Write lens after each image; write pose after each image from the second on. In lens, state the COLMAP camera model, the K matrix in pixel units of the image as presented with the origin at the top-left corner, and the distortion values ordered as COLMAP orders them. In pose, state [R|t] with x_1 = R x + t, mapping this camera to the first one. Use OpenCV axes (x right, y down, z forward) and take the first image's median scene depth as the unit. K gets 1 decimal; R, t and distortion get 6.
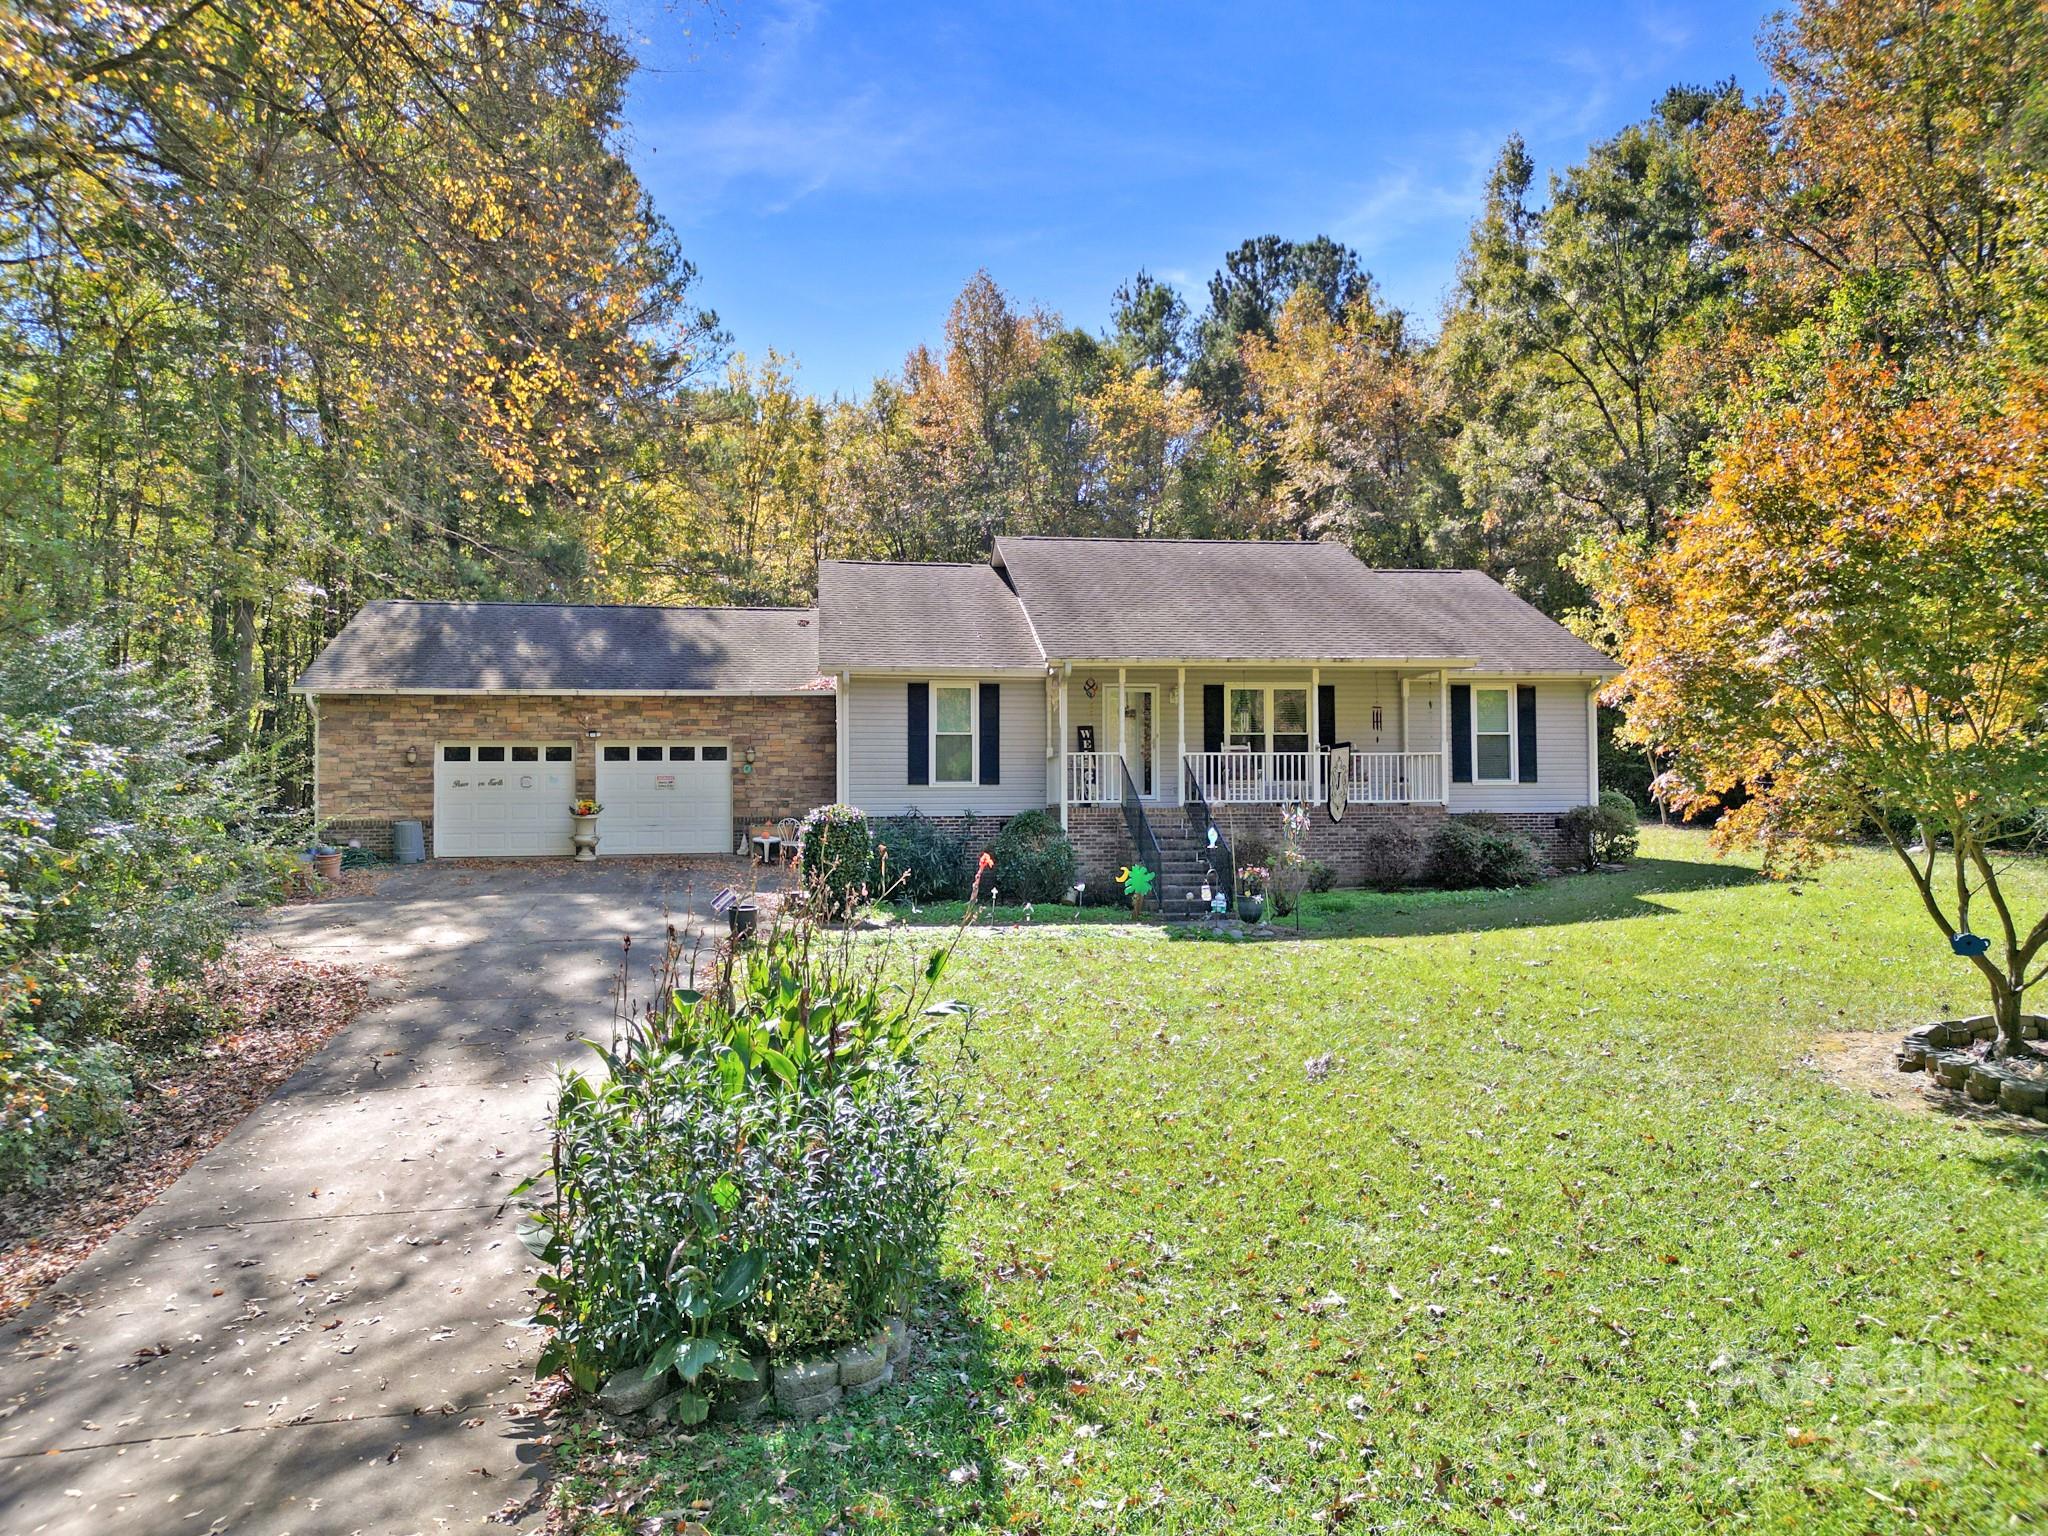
lens RADIAL K [[1454.3, 0, 1015.6], [0, 1454.3, 734.3], [0, 0, 1]] dist [0.063578, -0.000903]
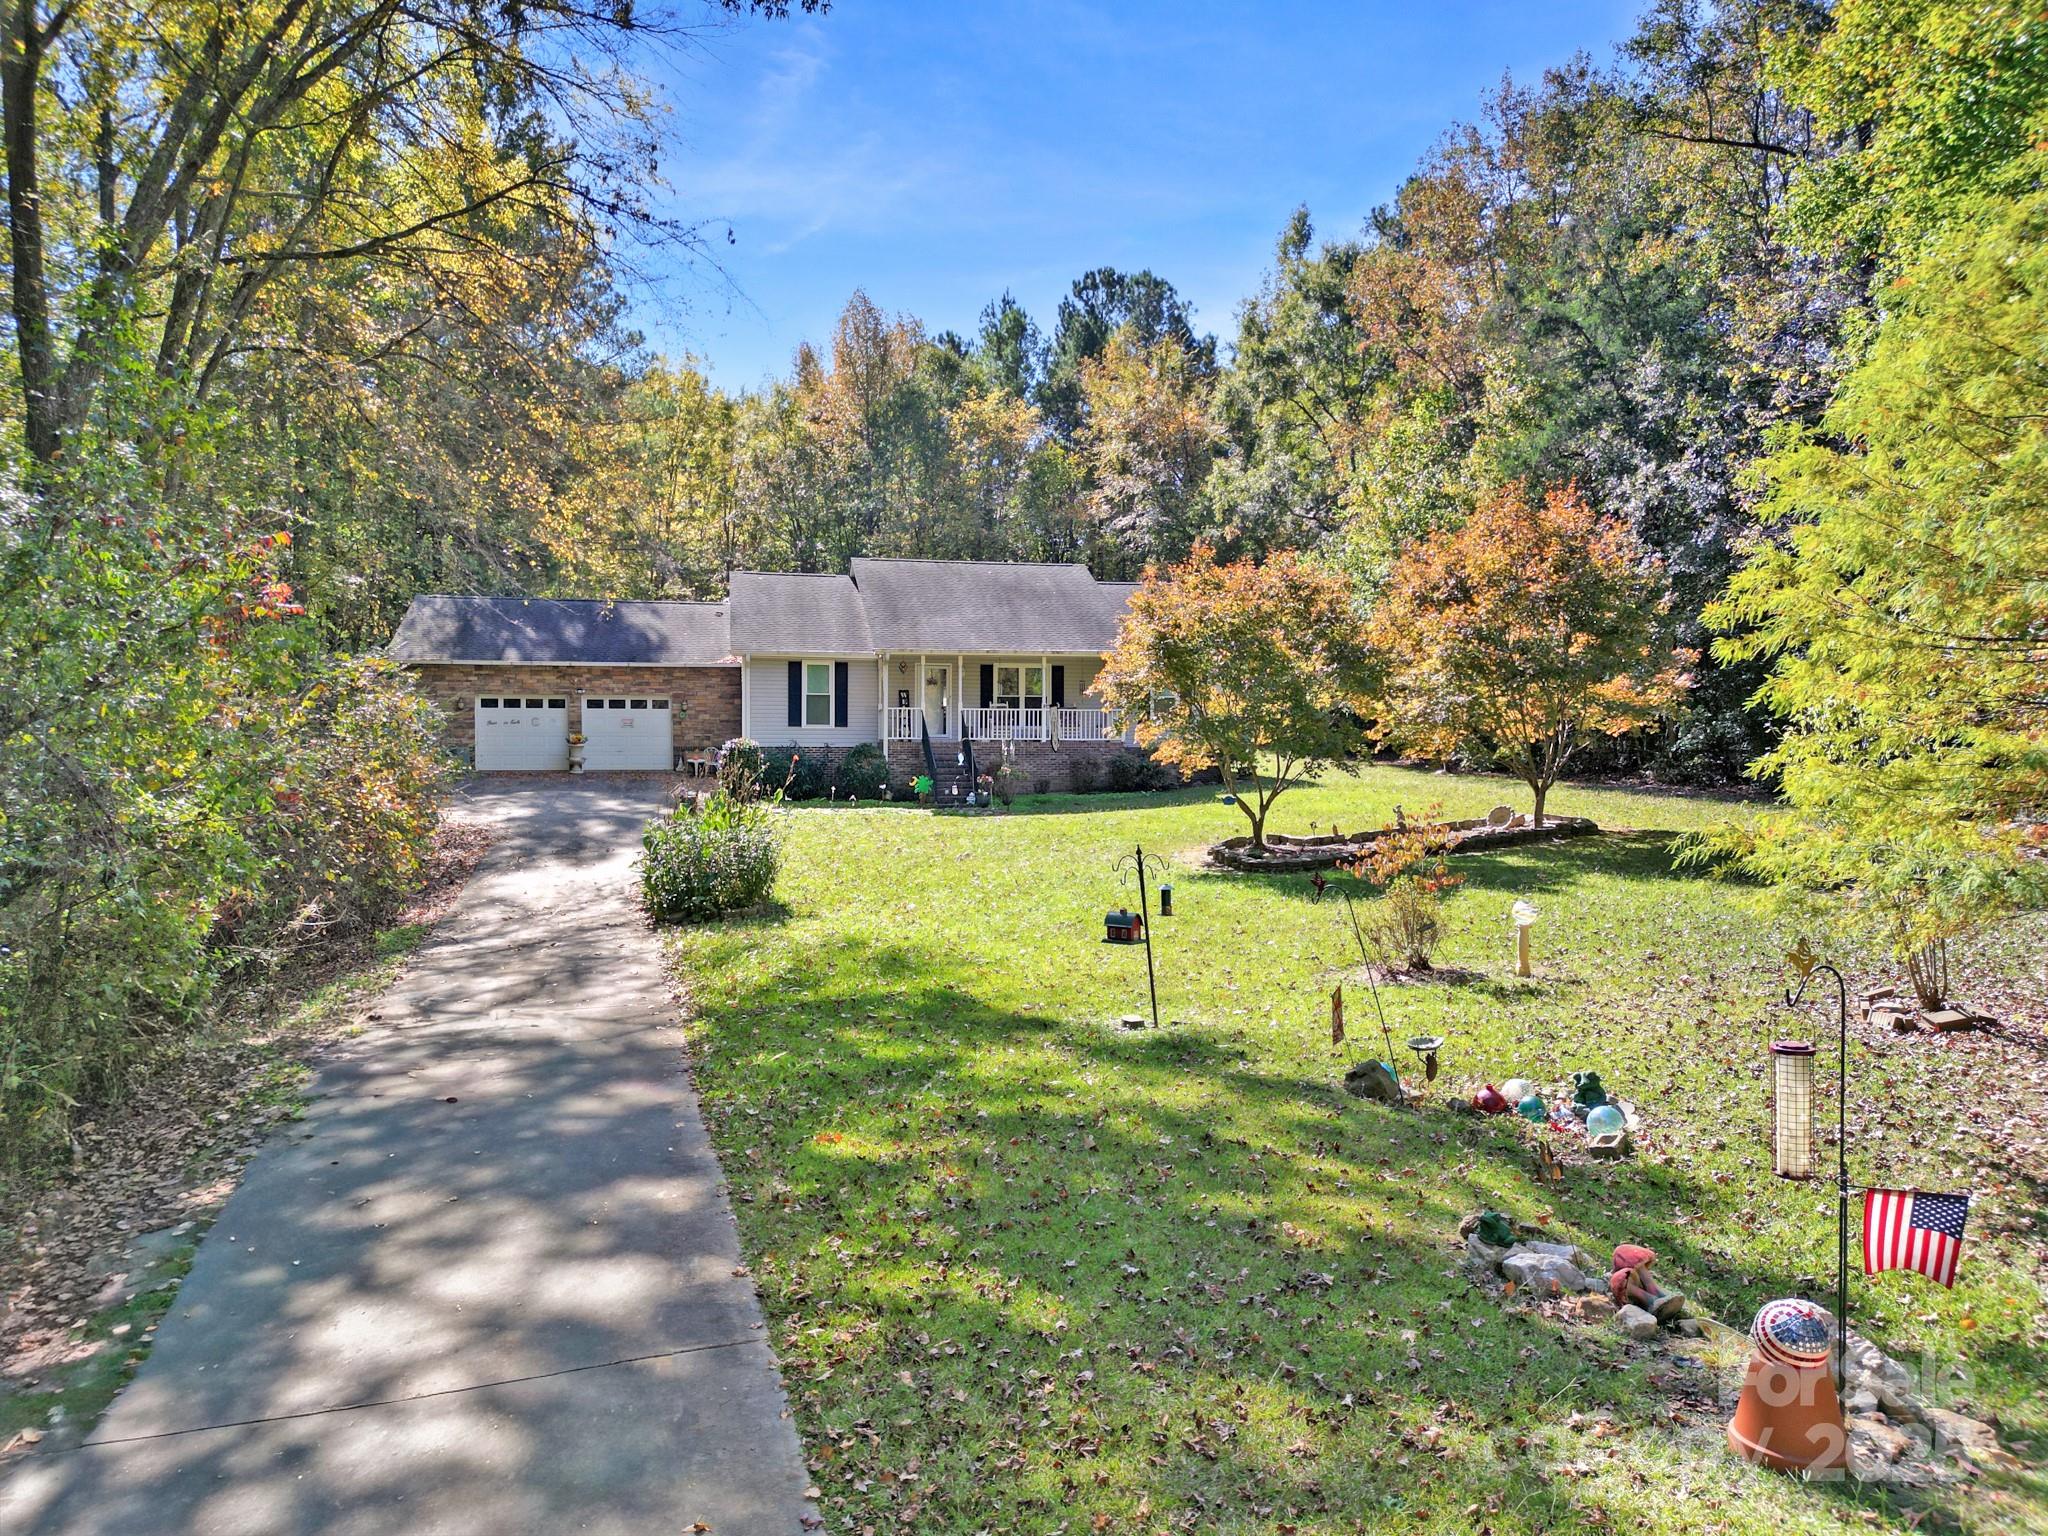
lens RADIAL K [[1433.1, 0, 1024.0], [0, 1433.1, 768.0], [0, 0, 1]] dist [0.094428, -0.112576]
pose [[0.997620, 0.006812, 0.068616, 0.068931], [-0.011354, 0.997753, 0.066035, -0.024214], [-0.068012, -0.066657, 0.995455, -0.526417]]
